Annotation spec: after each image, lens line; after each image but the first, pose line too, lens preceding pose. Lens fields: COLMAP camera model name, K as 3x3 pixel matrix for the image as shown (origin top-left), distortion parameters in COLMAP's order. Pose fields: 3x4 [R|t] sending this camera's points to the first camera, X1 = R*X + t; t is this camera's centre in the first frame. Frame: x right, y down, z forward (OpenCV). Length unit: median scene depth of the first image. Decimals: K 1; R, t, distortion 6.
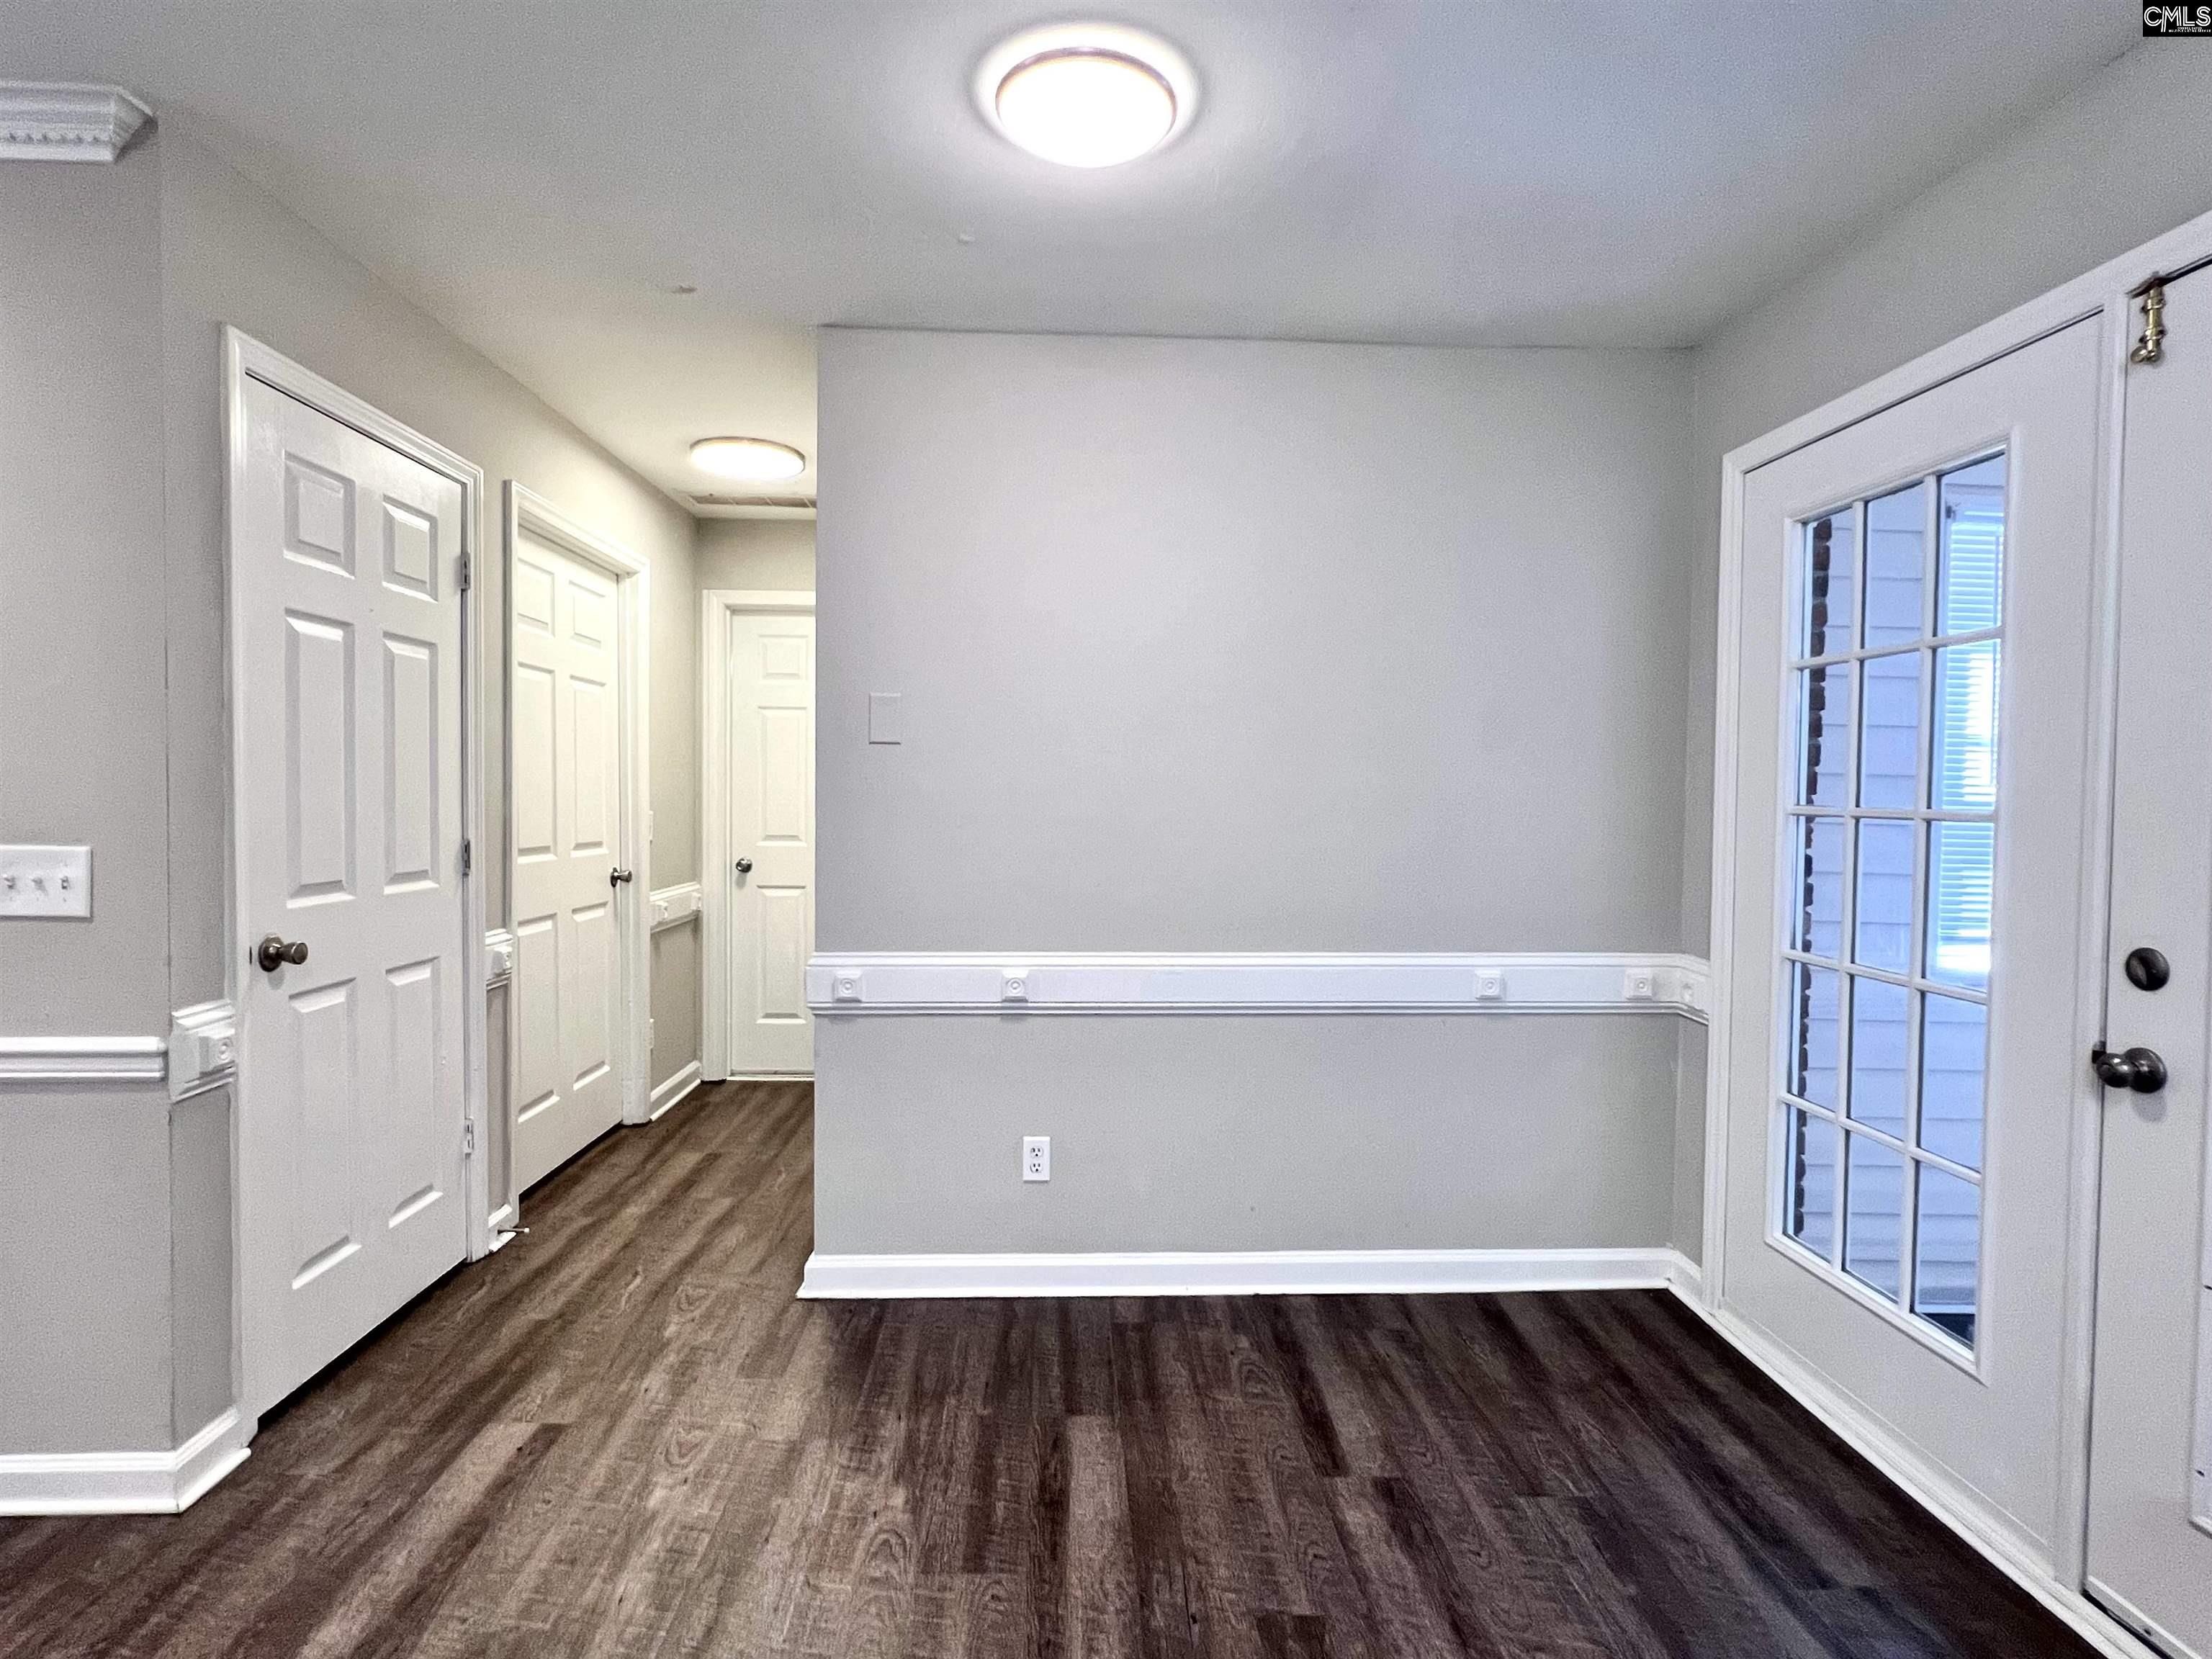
lens RADIAL K [[1094.9, 0, 1102.8], [0, 1094.9, 825.8], [0, 0, 1]] dist [0.000089, 0.001057]
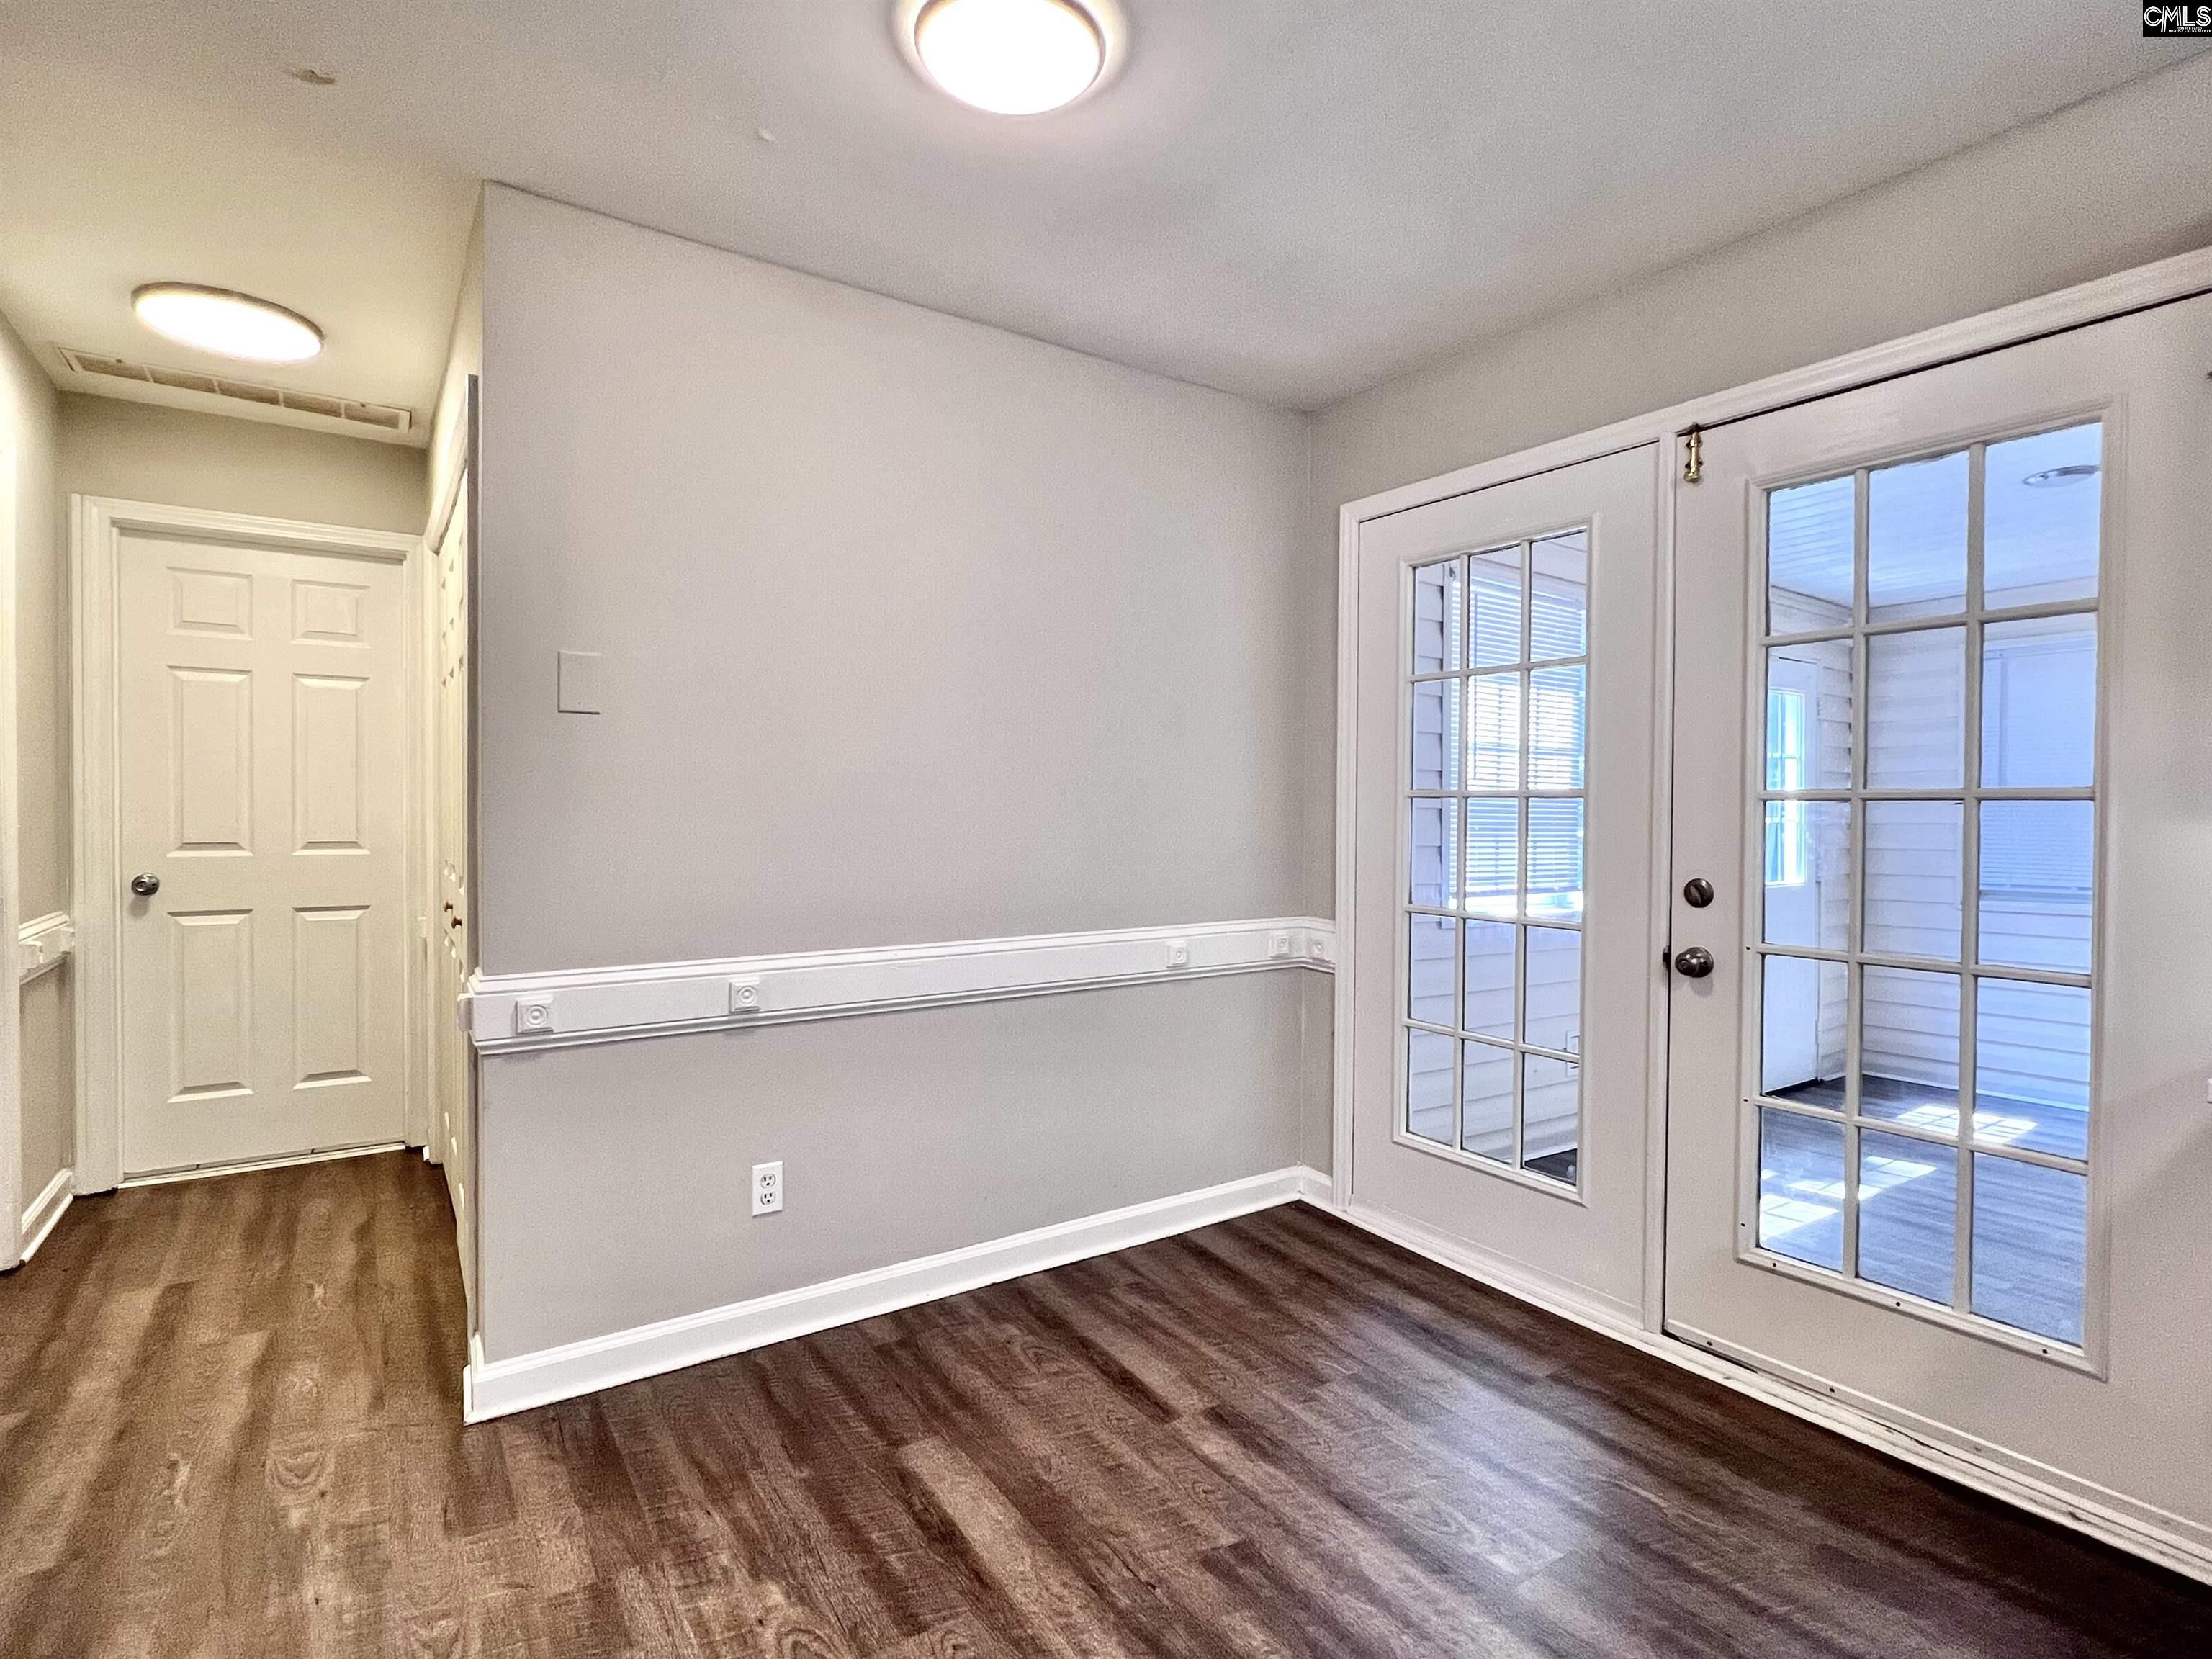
lens RADIAL K [[1094.9, 0, 1102.8], [0, 1094.9, 825.8], [0, 0, 1]] dist [0.000089, 0.001057]
pose [[0.850661, -0.012444, 0.525568, -0.329353], [0.017185, 0.999844, -0.004140, 0.021363], [-0.525434, 0.012553, 0.850741, 0.110865]]
